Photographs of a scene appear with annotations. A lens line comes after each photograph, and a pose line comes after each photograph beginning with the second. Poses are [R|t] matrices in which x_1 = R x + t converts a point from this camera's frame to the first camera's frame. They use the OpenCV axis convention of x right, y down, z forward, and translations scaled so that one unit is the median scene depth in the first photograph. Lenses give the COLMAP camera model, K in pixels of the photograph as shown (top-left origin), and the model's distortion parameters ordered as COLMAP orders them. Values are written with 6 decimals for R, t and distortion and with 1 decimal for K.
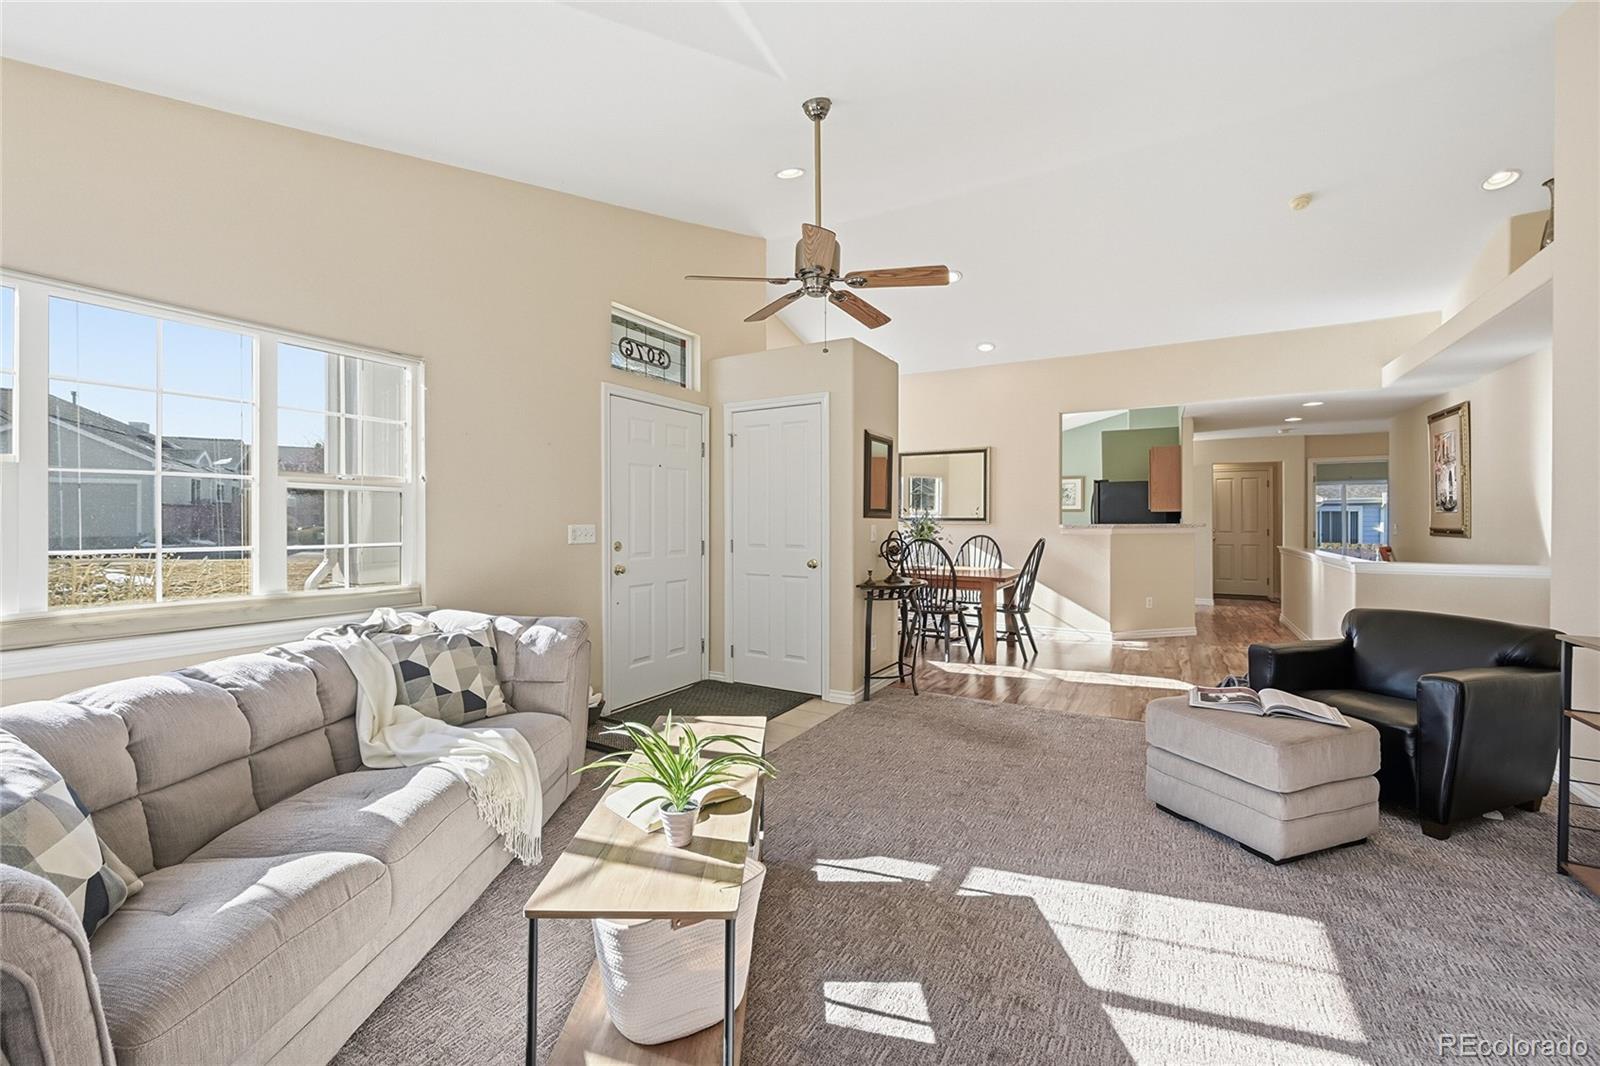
lens RADIAL K [[640.7, 0, 798.2], [0, 640.7, 527.8], [0, 0, 1]] dist [0.001821, 0.000046]
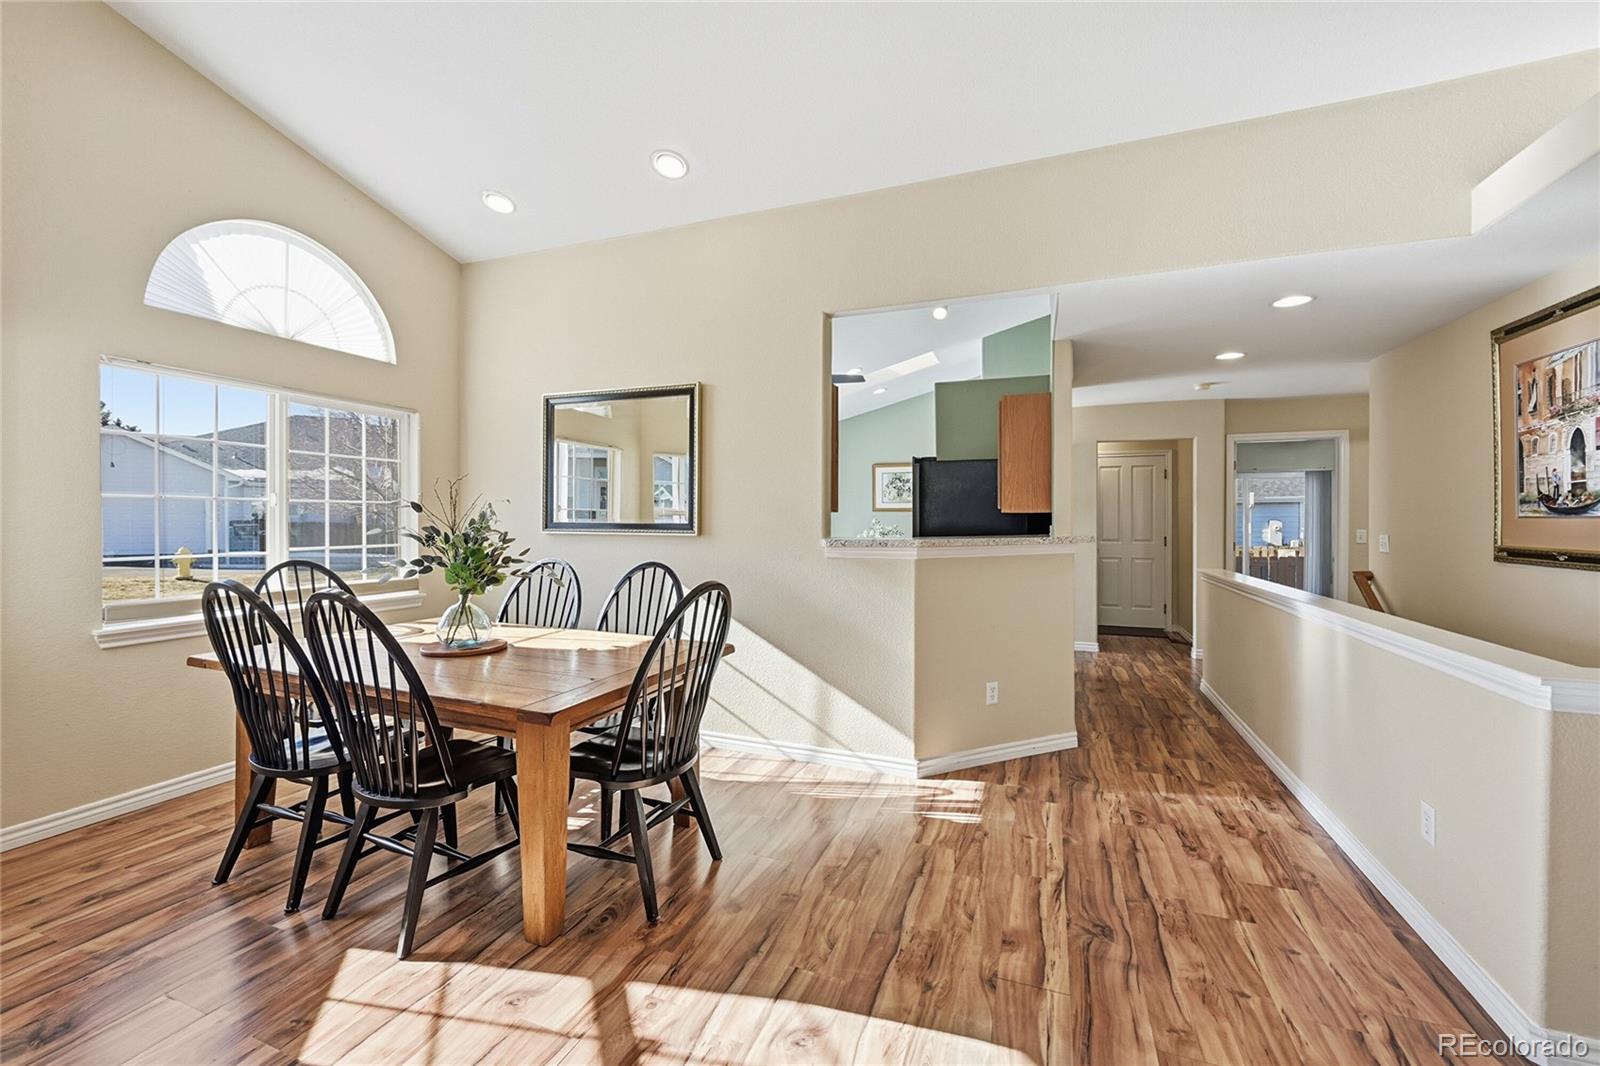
lens RADIAL K [[640.7, 0, 798.0], [0, 640.7, 530.0], [0, 0, 1]] dist [0.001821, 0.000046]
pose [[0.988725, -0.001436, 0.149737, 0.299741], [0.000710, 0.999988, 0.004897, -0.013766], [-0.149743, -0.004736, 0.988714, 0.489335]]
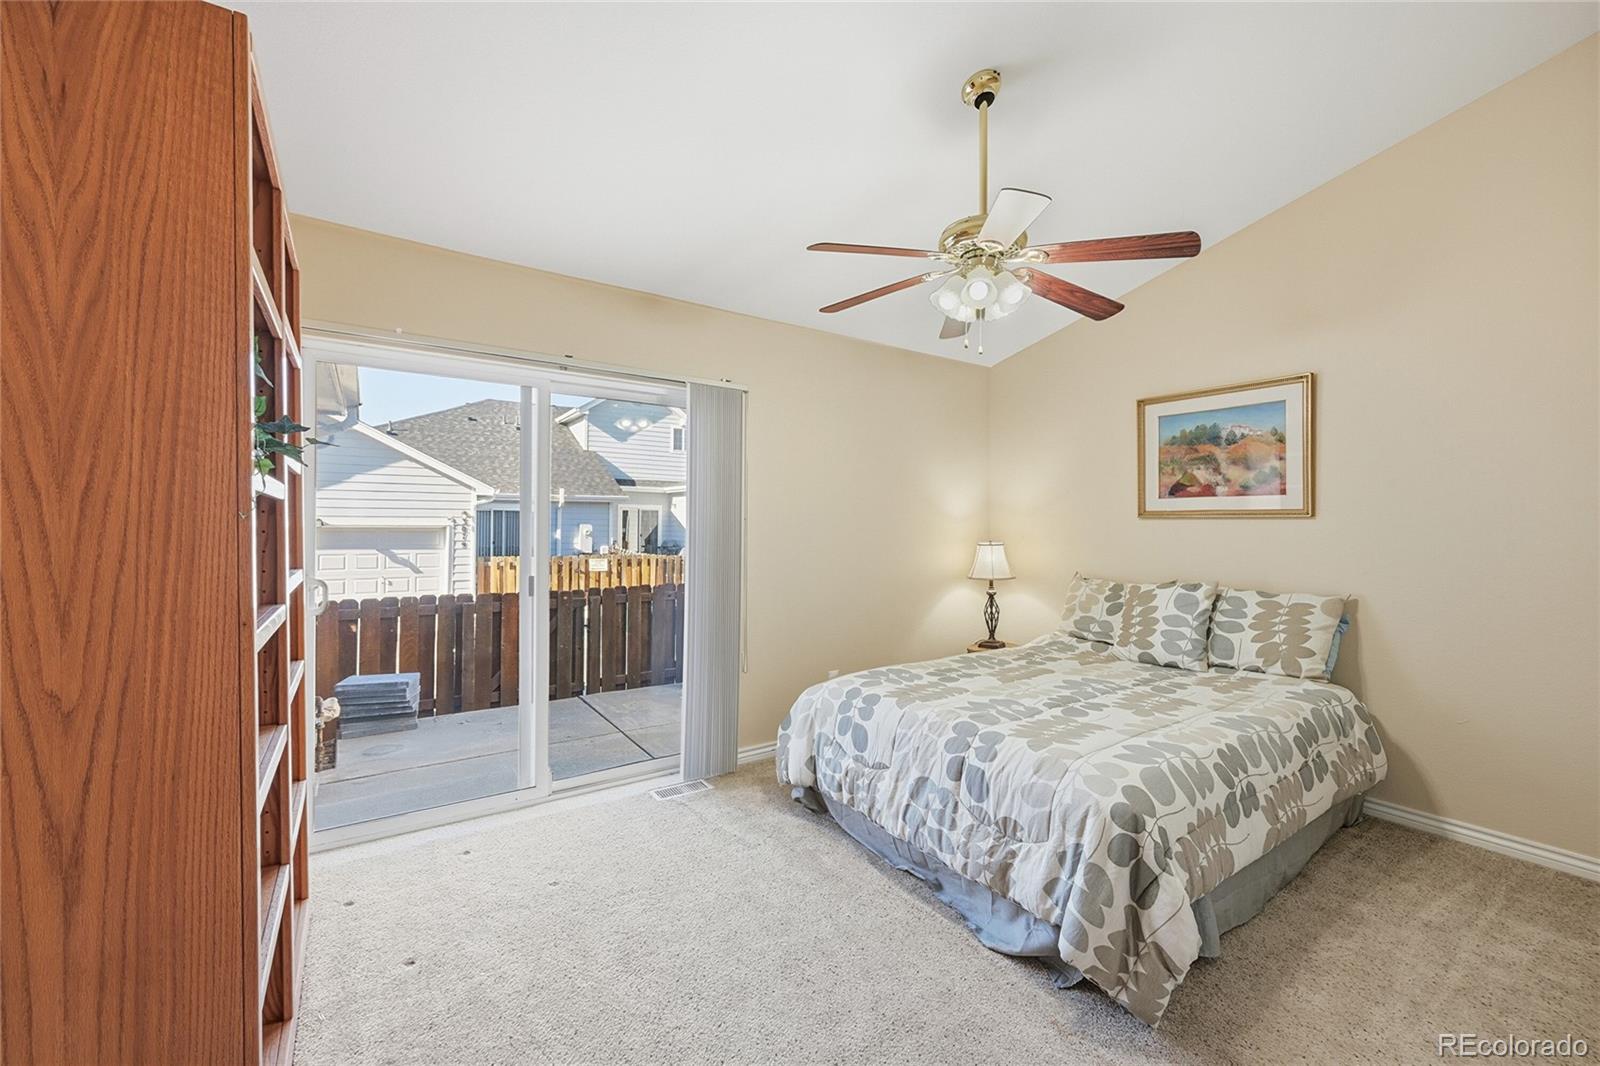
lens RADIAL K [[640.7, 0, 799.5], [0, 640.7, 524.0], [0, 0, 1]] dist [0.001821, 0.000046]
pose [[0.435552, 0.008166, 0.900126, 0.526481], [0.001151, 0.999953, -0.009629, -0.014229], [-0.900163, 0.005230, 0.435523, 0.723824]]
